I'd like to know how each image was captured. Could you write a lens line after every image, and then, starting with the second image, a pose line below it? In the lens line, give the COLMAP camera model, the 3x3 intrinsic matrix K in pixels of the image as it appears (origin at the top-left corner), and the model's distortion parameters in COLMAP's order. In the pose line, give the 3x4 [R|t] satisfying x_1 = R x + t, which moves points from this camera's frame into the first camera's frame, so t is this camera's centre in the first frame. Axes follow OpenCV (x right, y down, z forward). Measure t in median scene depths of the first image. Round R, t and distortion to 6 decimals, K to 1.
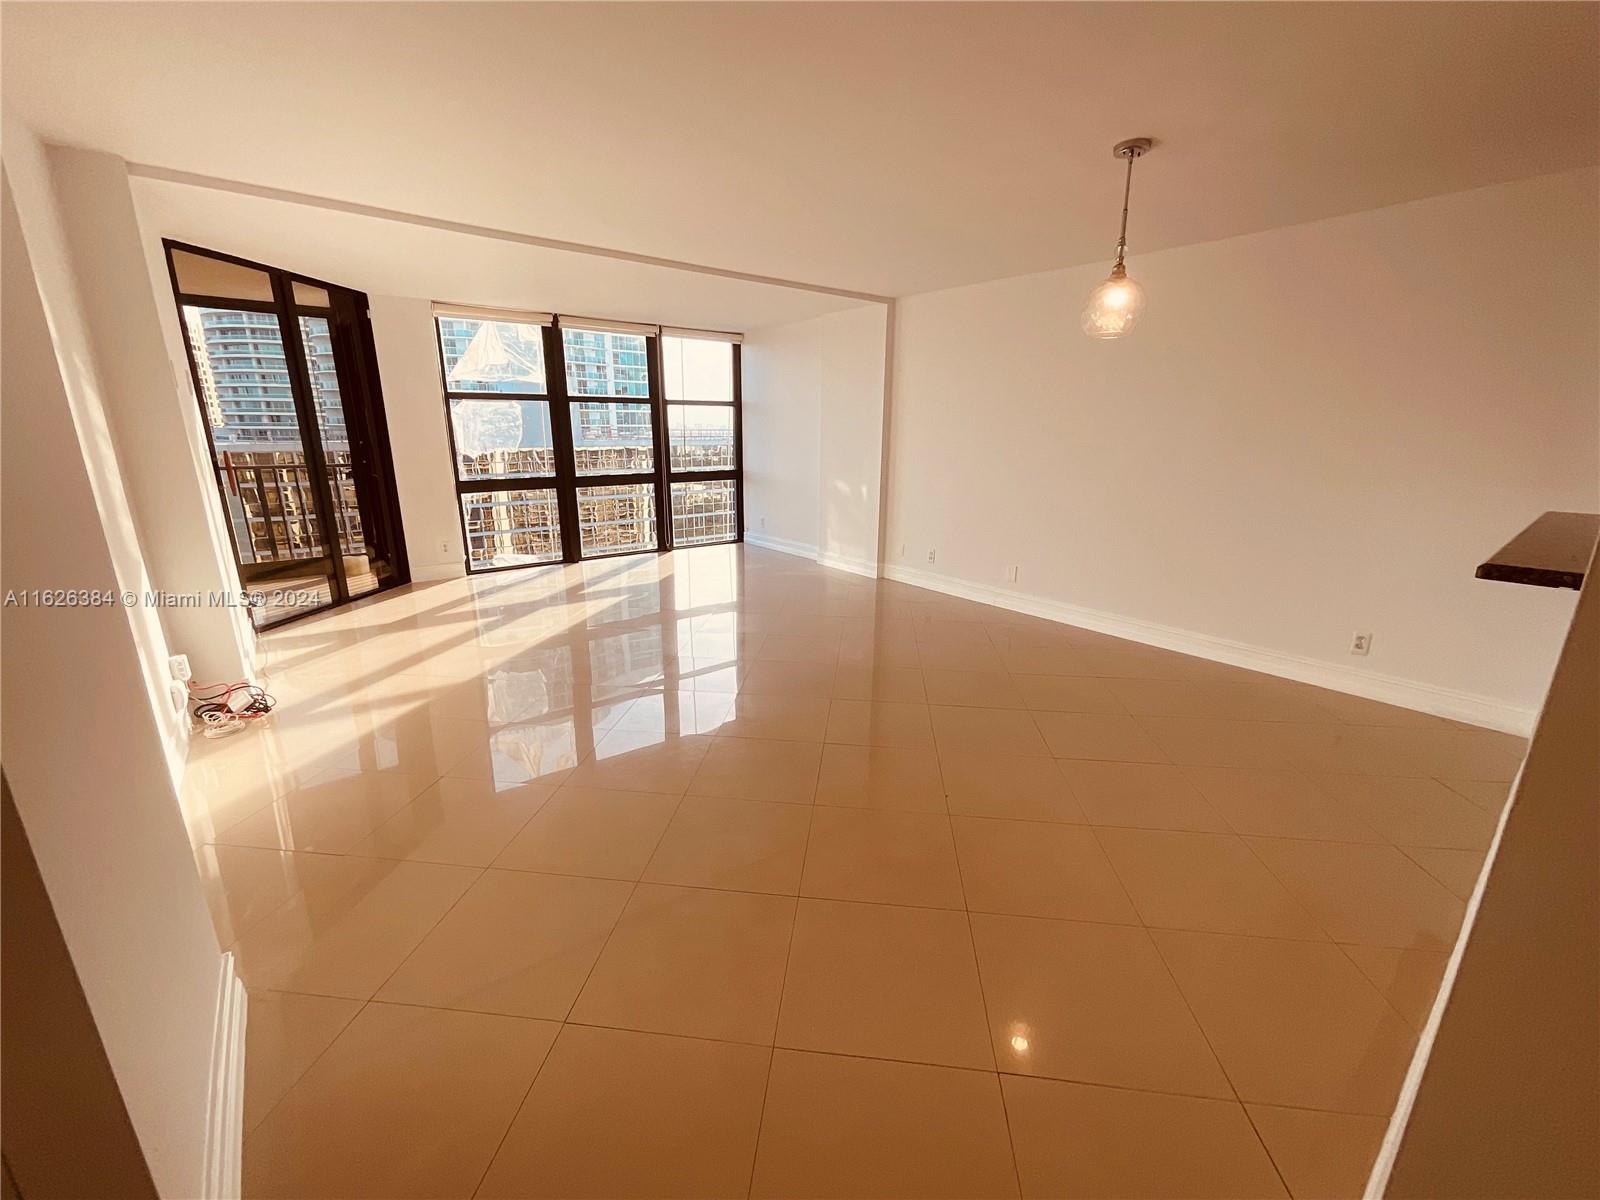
lens RADIAL K [[648.4, 0, 808.9], [0, 648.4, 589.6], [0, 0, 1]] dist [0.001443, 0.001316]
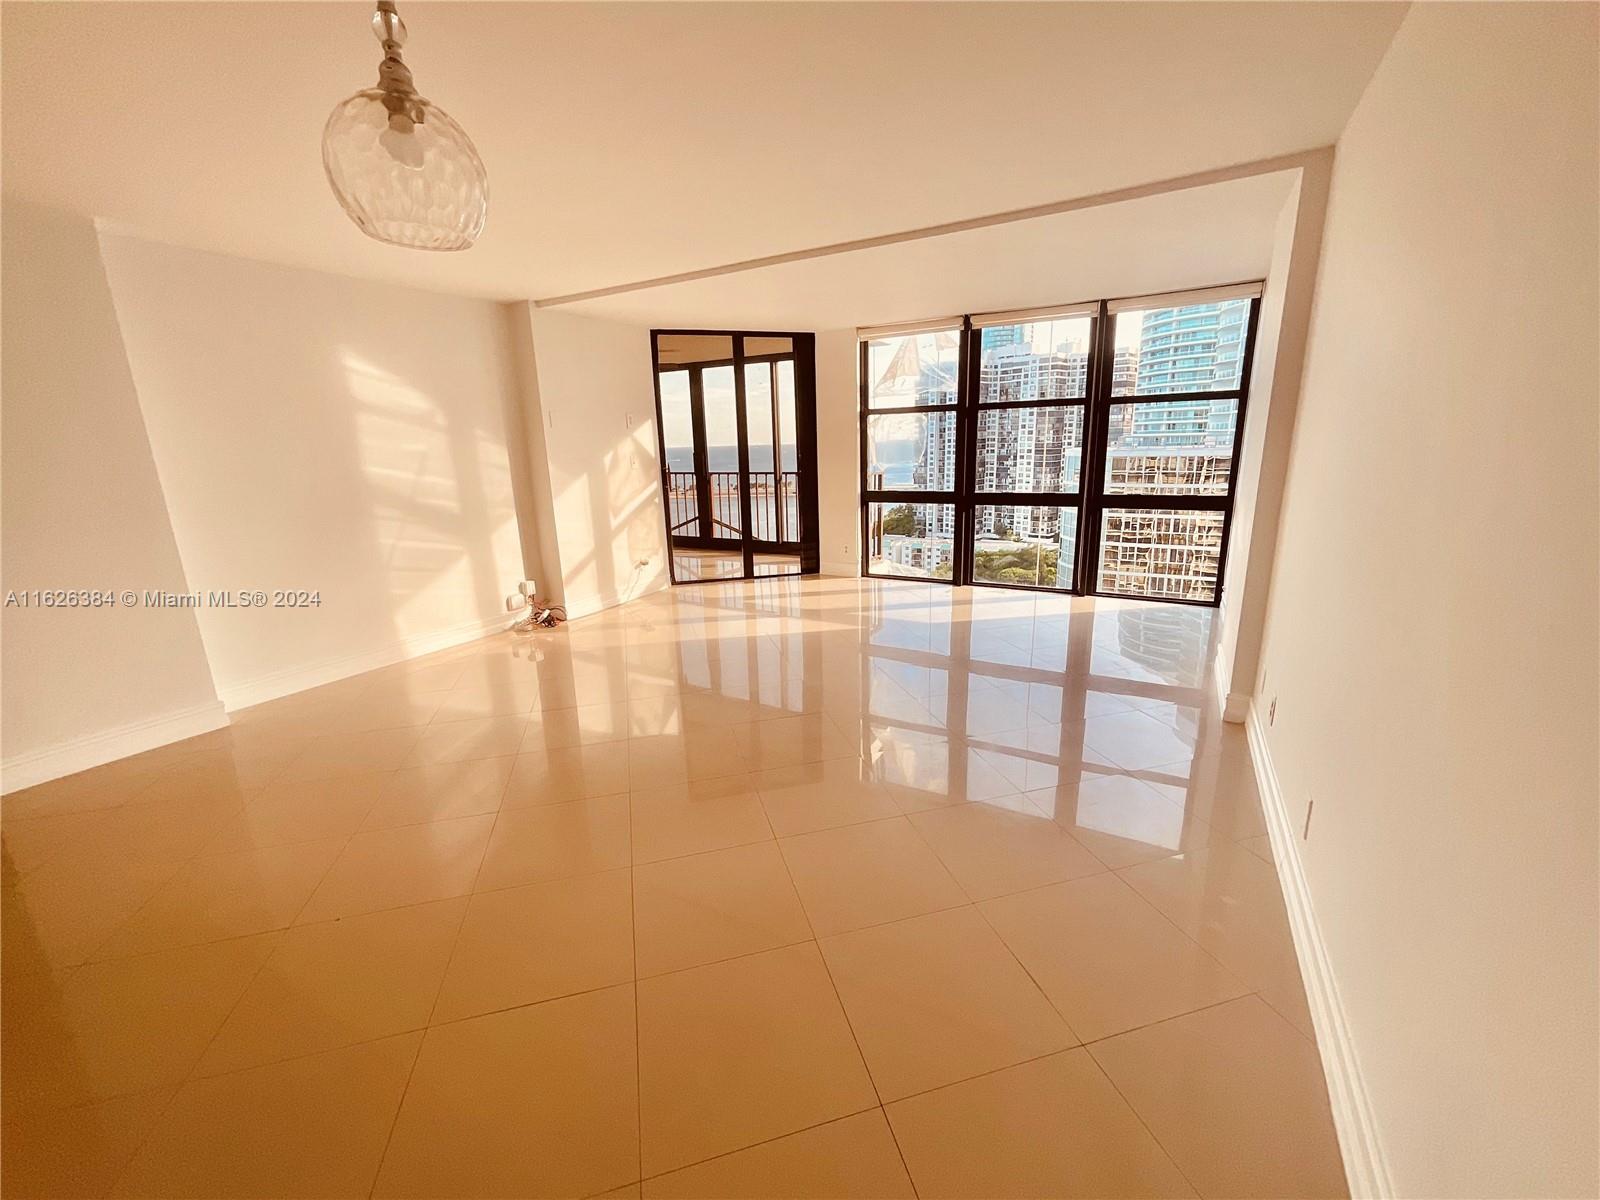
lens RADIAL K [[648.4, 0, 810.5], [0, 648.4, 600.9], [0, 0, 1]] dist [0.001443, 0.001316]
pose [[0.349361, 0.214690, -0.912061, 0.420529], [-0.205126, 0.967309, 0.149122, -0.115705], [0.914260, 0.134990, 0.381978, 0.462561]]
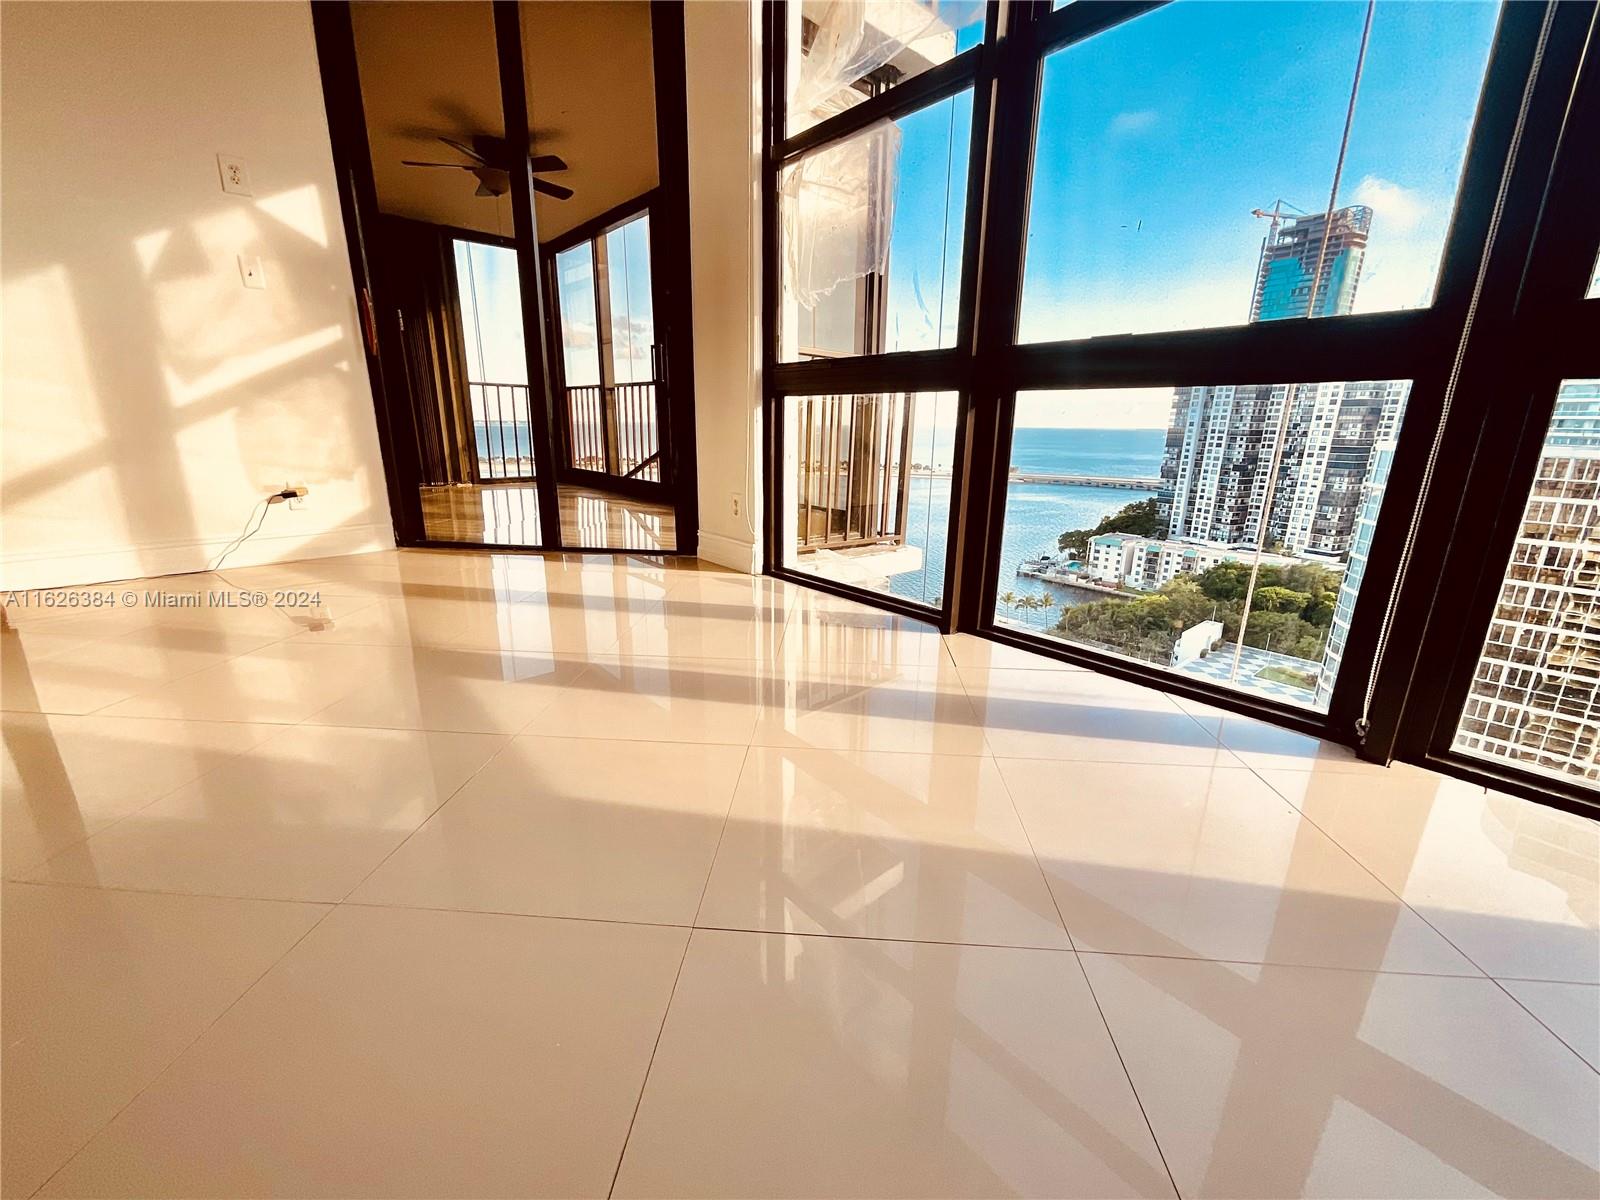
lens RADIAL K [[648.4, 0, 804.4], [0, 648.4, 599.9], [0, 0, 1]] dist [0.001443, 0.001316]
pose [[0.012215, 0.265244, -0.964104, 0.236987], [-0.262929, 0.931098, 0.252832, -0.116749], [0.964738, 0.250402, 0.081114, 0.637375]]
